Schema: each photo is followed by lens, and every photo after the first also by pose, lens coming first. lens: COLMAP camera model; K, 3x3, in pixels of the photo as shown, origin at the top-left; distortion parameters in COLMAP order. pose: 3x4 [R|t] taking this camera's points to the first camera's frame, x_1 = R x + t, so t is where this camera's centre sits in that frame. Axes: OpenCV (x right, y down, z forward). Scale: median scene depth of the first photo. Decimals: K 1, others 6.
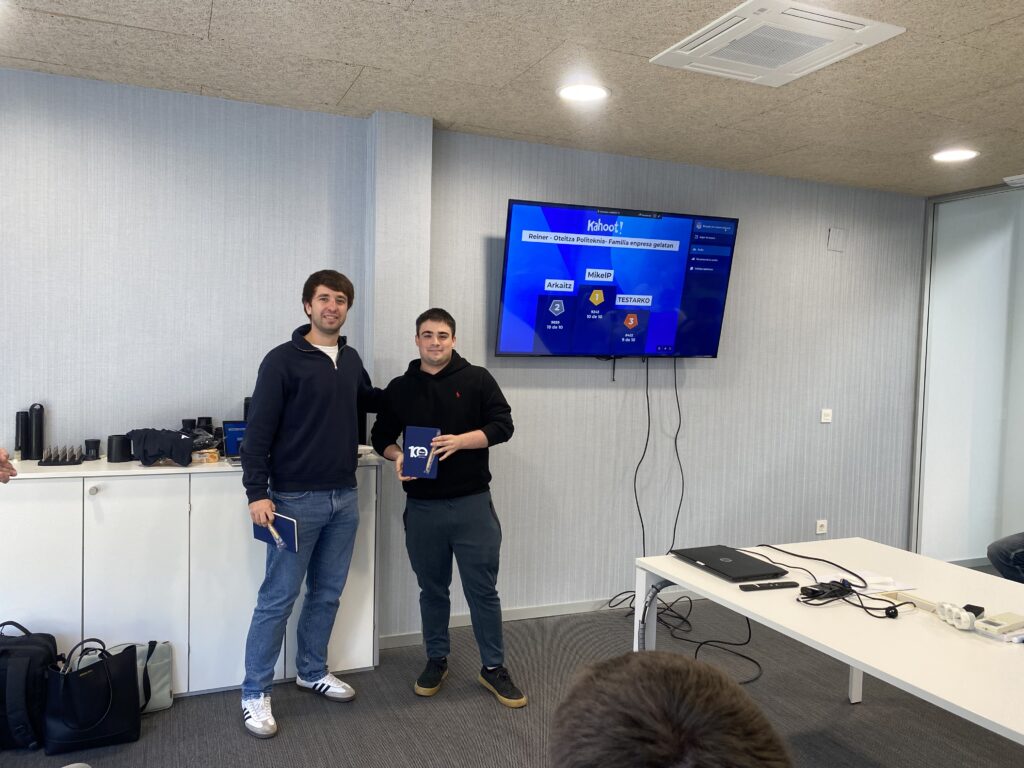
lens RADIAL K [[778.8, 0, 512.0], [0, 778.8, 384.0], [0, 0, 1]] dist [0.027742, -0.023669]
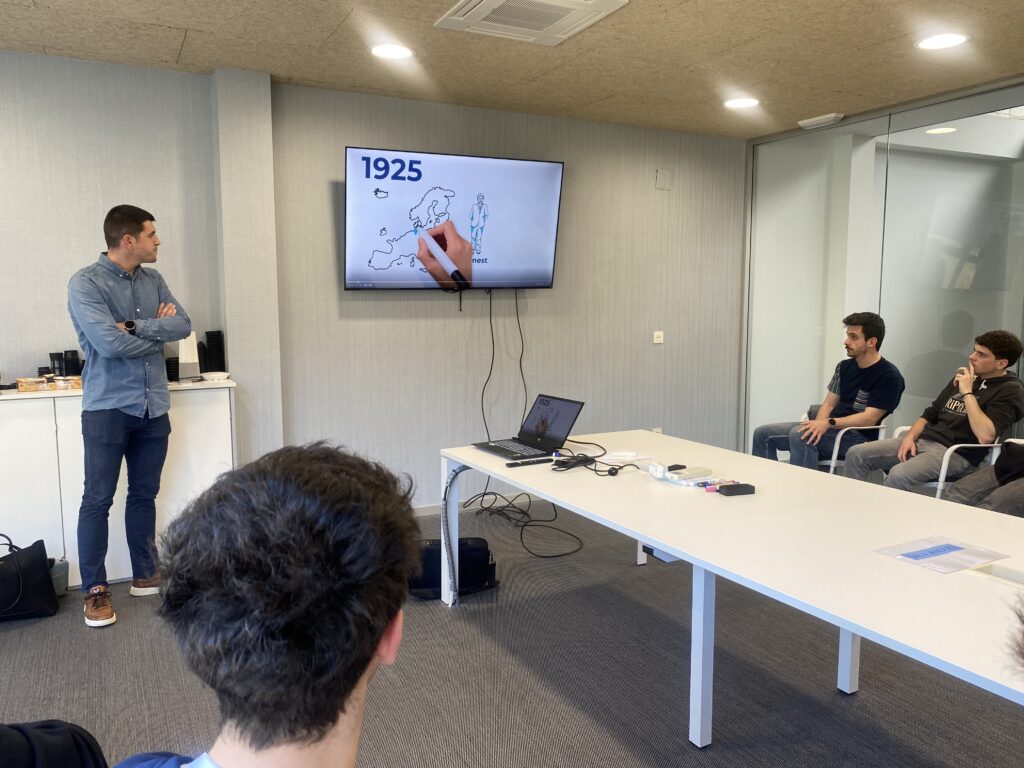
lens RADIAL K [[778.8, 0, 512.0], [0, 778.8, 384.0], [0, 0, 1]] dist [0.027742, -0.023669]
pose [[0.996640, -0.038060, 0.072525, 0.134782], [0.033309, 0.997288, 0.065634, 0.034041], [-0.074826, -0.062998, 0.995205, -0.145367]]
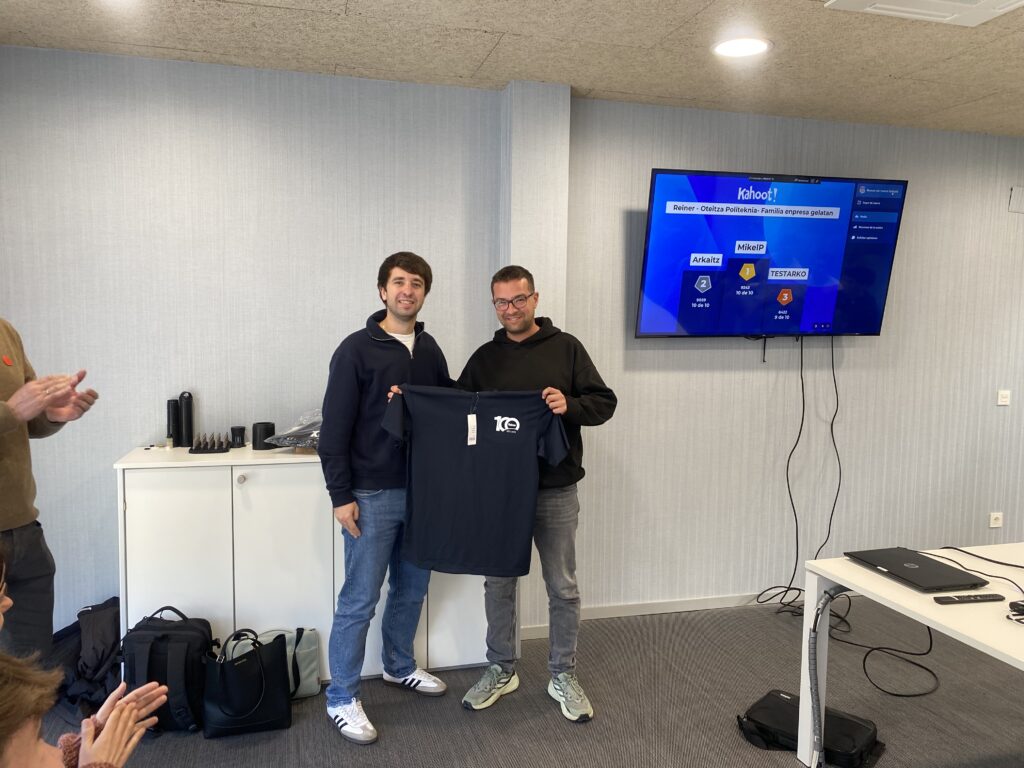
lens RADIAL K [[774.8, 0, 517.1], [0, 774.8, 382.2], [0, 0, 1]] dist [0.002814, 0.010729]
pose [[0.991821, -0.005528, -0.127518, -0.049428], [0.010006, 0.999354, 0.034507, -0.016778], [0.127245, -0.035501, 0.991236, 0.055985]]
